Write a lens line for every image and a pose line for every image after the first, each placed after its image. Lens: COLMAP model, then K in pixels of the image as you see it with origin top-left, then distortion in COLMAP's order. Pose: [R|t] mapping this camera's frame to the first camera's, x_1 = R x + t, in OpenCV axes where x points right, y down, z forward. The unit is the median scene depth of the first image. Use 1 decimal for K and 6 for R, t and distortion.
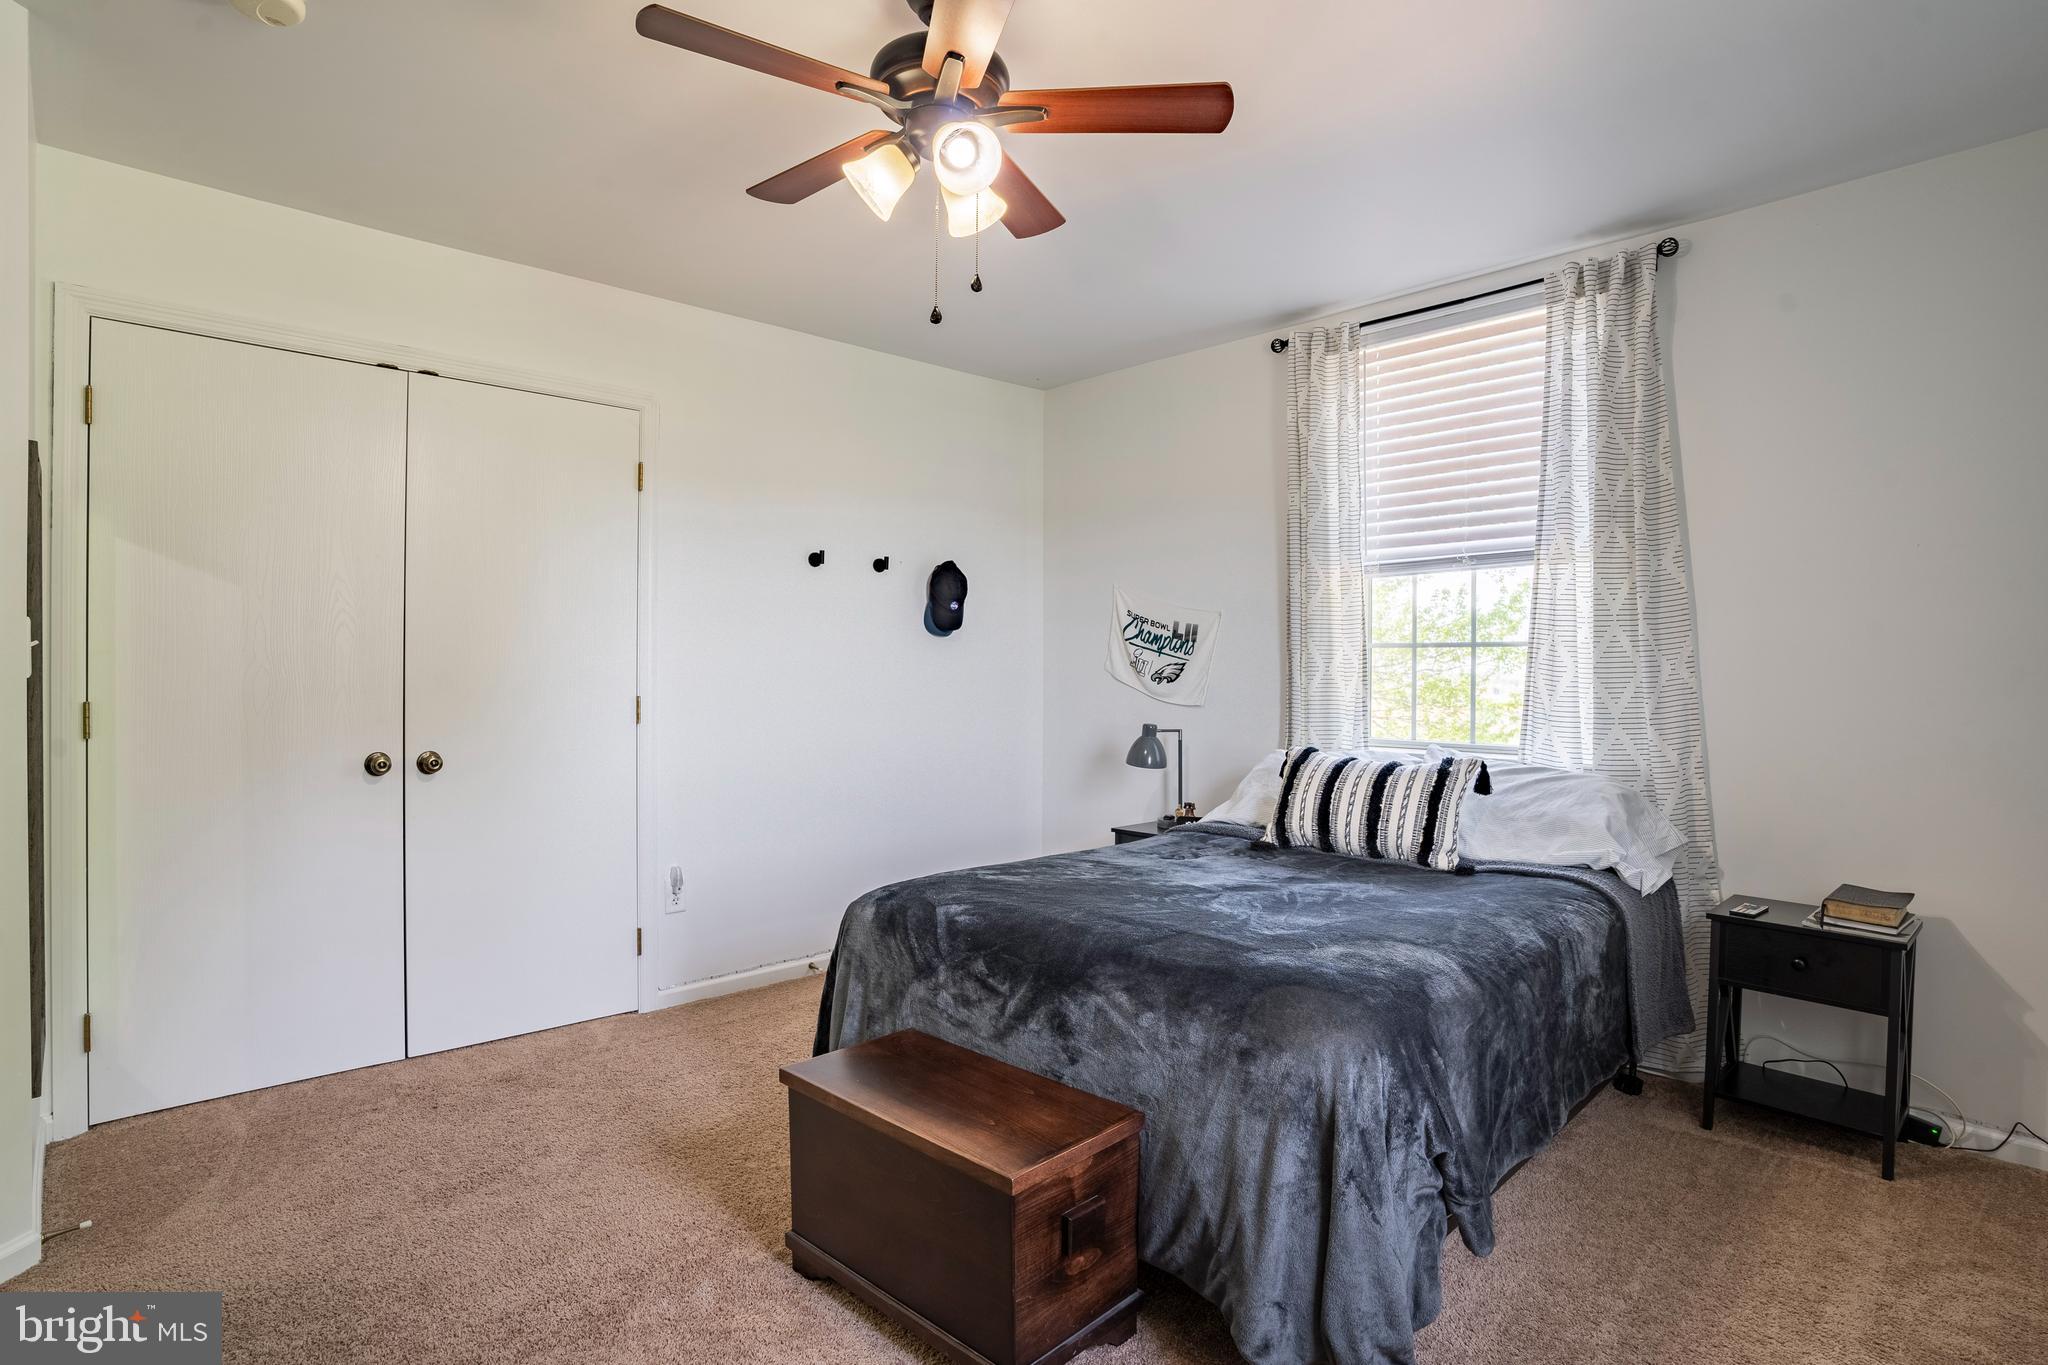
lens RADIAL K [[1033.0, 0, 1028.8], [0, 1033.0, 670.9], [0, 0, 1]] dist [-0.080125, 0.045820]
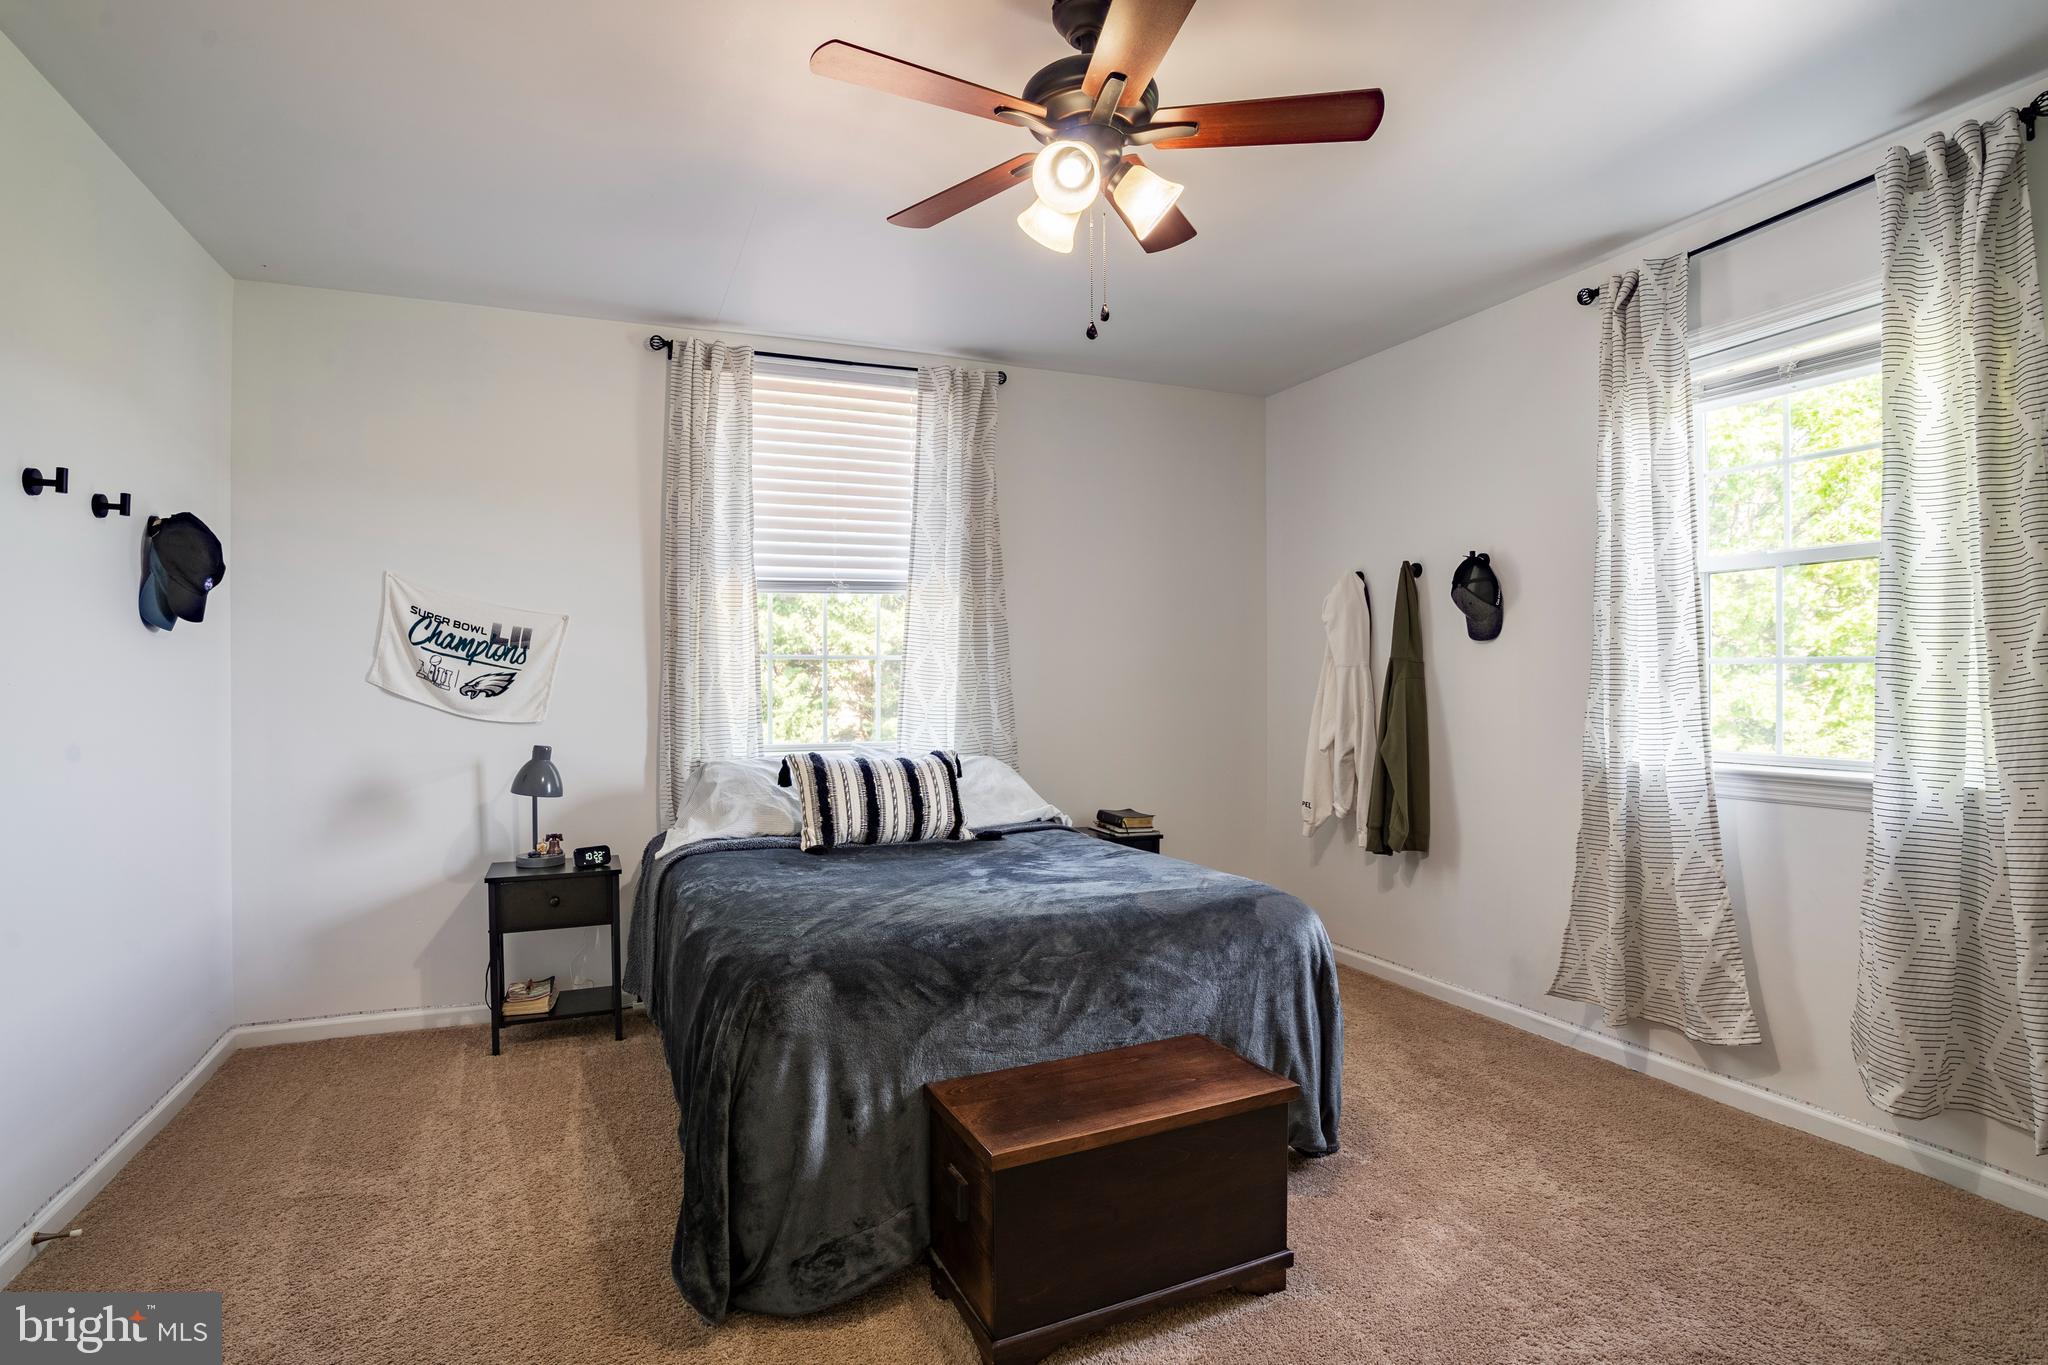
lens RADIAL K [[1006.4, 0, 1024.0], [0, 1006.4, 682.5], [0, 0, 1]] dist [-0.099900, 0.041166]
pose [[0.363565, -0.003372, 0.931563, -0.465535], [0.007863, 0.999969, 0.000551, 0.003020], [-0.931536, 0.007124, 0.363580, 0.325558]]
